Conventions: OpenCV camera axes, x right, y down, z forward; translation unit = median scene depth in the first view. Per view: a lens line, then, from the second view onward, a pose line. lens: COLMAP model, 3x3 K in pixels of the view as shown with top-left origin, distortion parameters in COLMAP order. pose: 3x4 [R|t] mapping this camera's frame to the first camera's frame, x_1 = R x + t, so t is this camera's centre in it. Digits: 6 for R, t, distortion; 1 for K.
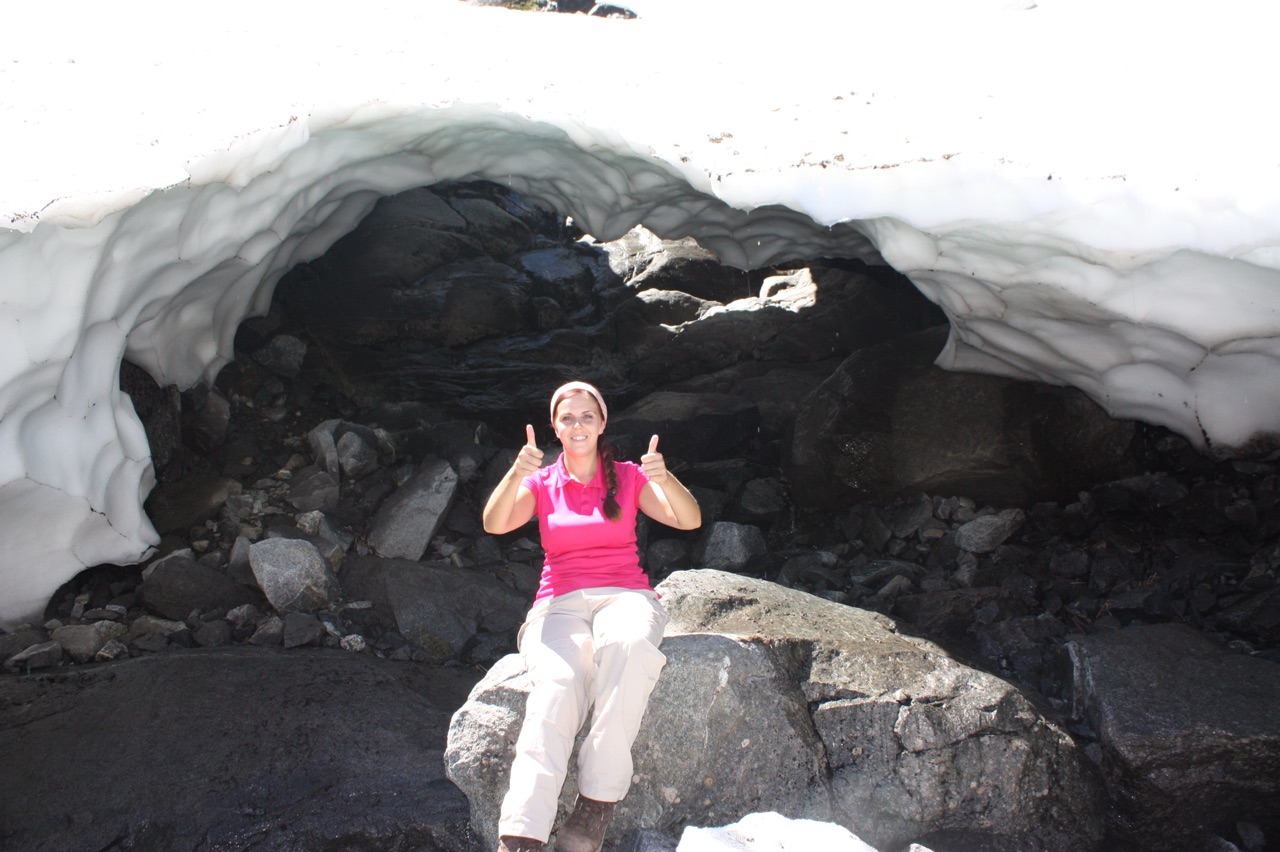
lens RADIAL K [[1074.9, 0, 652.2], [0, 1074.9, 423.3], [0, 0, 1]] dist [-0.156229, 0.115615]
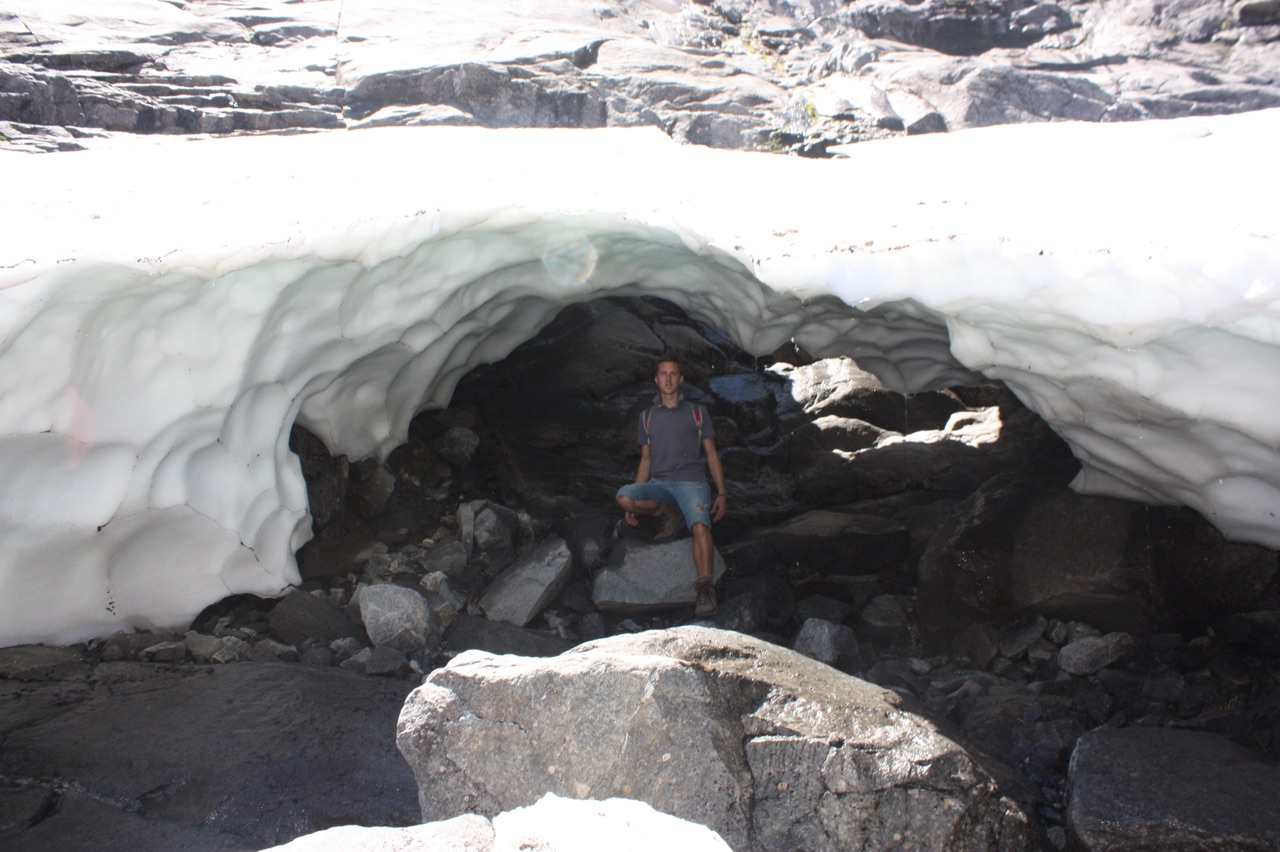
lens RADIAL K [[1074.9, 0, 633.3], [0, 1074.9, 420.7], [0, 0, 1]] dist [-0.156229, 0.115615]
pose [[0.965382, 0.052444, -0.255513, 0.165012], [-0.088275, 0.987465, -0.130844, 0.060238], [0.245448, 0.148870, 0.957911, -0.035021]]
